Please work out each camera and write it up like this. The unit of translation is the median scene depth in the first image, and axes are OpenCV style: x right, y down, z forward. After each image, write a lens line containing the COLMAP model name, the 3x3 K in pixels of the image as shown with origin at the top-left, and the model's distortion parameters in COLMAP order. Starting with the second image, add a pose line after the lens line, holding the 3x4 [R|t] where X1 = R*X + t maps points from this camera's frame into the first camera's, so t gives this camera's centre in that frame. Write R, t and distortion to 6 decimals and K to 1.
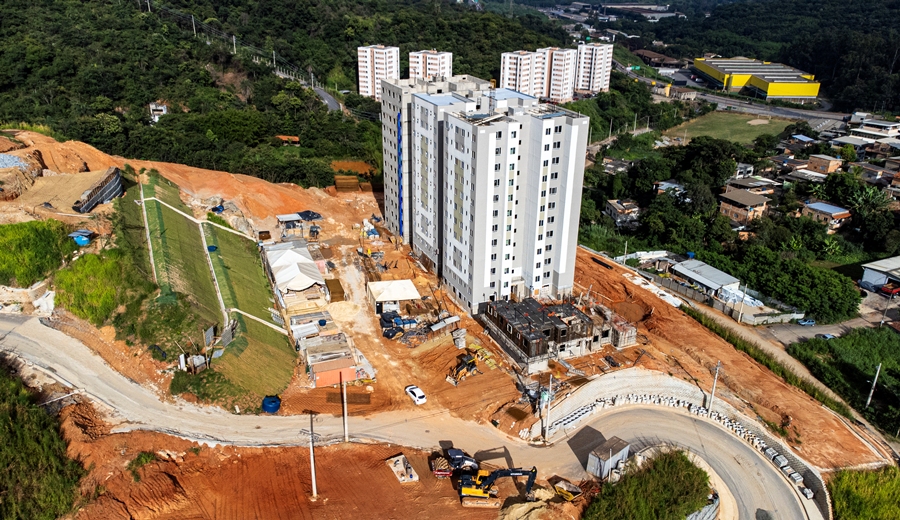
lens RADIAL K [[687.0, 0, 451.6], [0, 687.0, 256.4], [0, 0, 1]] dist [0.022123, 0.055749]
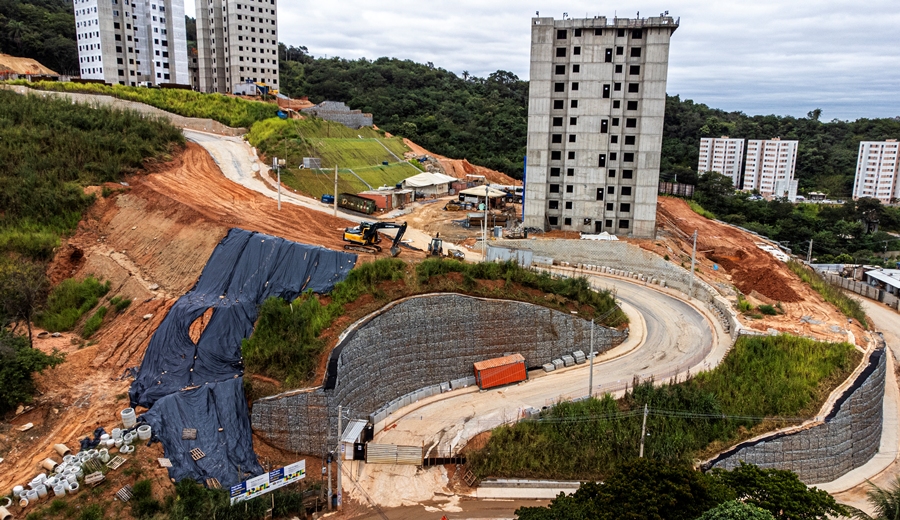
lens RADIAL K [[687.0, 0, 450.3], [0, 687.0, 256.9], [0, 0, 1]] dist [0.022123, 0.055749]
pose [[0.807896, 0.113037, -0.578384, 0.460638], [-0.239845, 0.959542, -0.147491, 0.280518], [0.538311, 0.257880, 0.802321, 0.052227]]
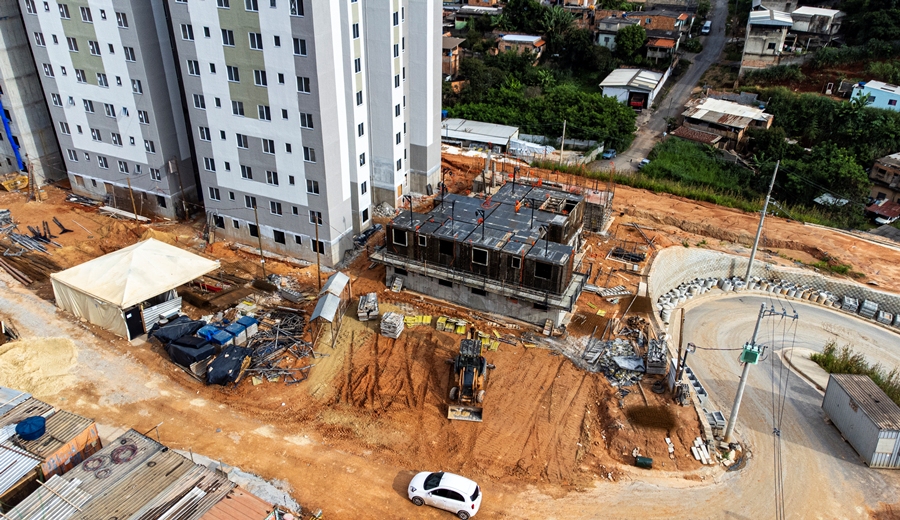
lens RADIAL K [[687.0, 0, 452.1], [0, 687.0, 257.0], [0, 0, 1]] dist [0.022123, 0.055749]
pose [[0.757582, -0.312517, 0.573064, -0.145781], [0.248629, 0.949912, 0.189345, 0.008350], [-0.603534, -0.000964, 0.797337, 0.464825]]
